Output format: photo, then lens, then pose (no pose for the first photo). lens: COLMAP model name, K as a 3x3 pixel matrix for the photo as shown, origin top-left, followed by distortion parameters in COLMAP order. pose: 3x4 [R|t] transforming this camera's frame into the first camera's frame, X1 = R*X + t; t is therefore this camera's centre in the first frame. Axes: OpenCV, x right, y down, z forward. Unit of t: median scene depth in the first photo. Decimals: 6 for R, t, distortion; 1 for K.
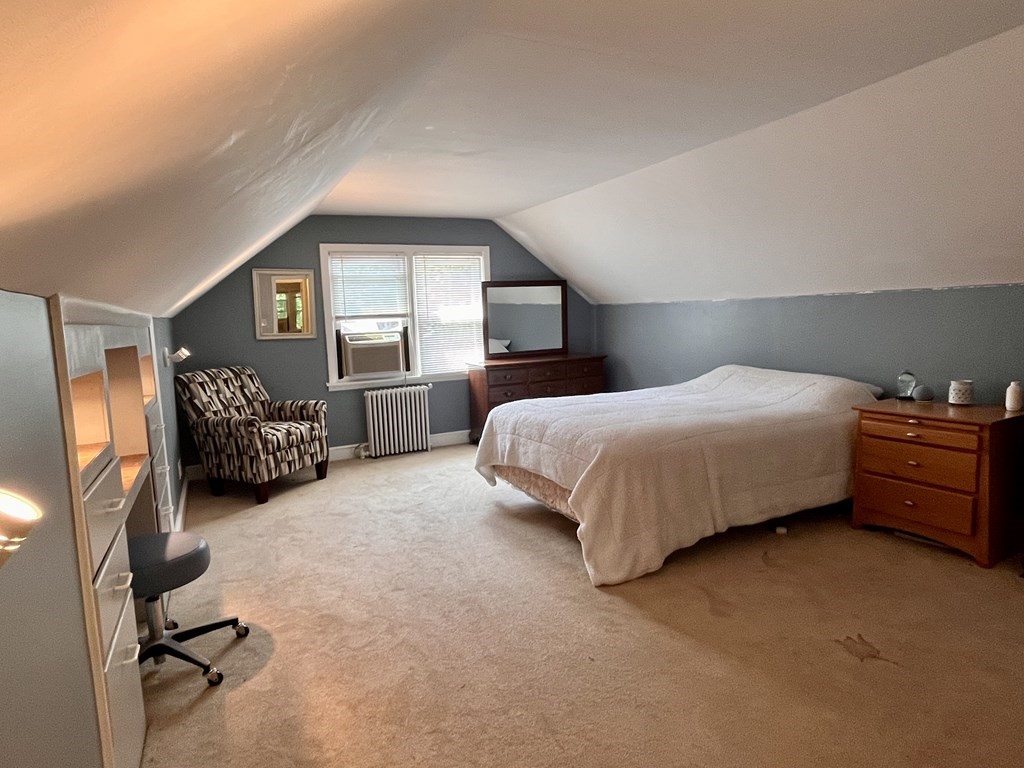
lens RADIAL K [[601.8, 0, 480.4], [0, 601.8, 384.3], [0, 0, 1]] dist [-0.004106, -0.000266]
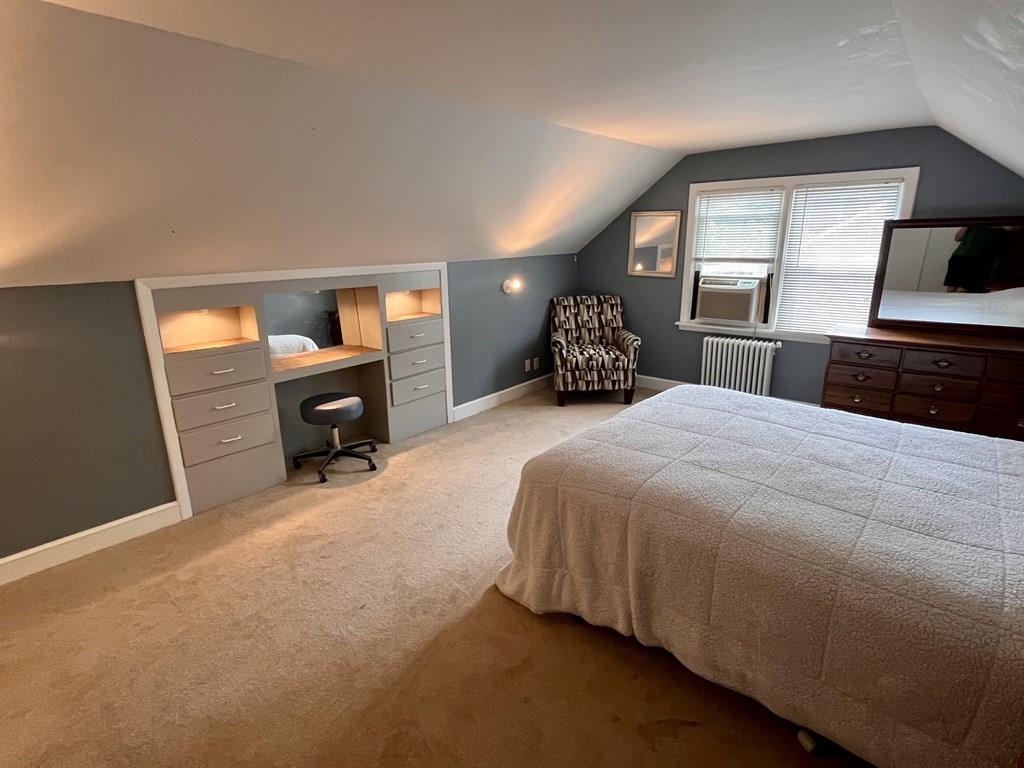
lens RADIAL K [[505.7, 0, 512.0], [0, 505.7, 384.0], [0, 0, 1]] dist [-0.015695, -0.000359]
pose [[0.426521, 0.280444, -0.859902, 0.458777], [-0.100743, 0.959531, 0.262966, -0.110362], [0.898850, -0.025532, 0.437513, 0.374040]]
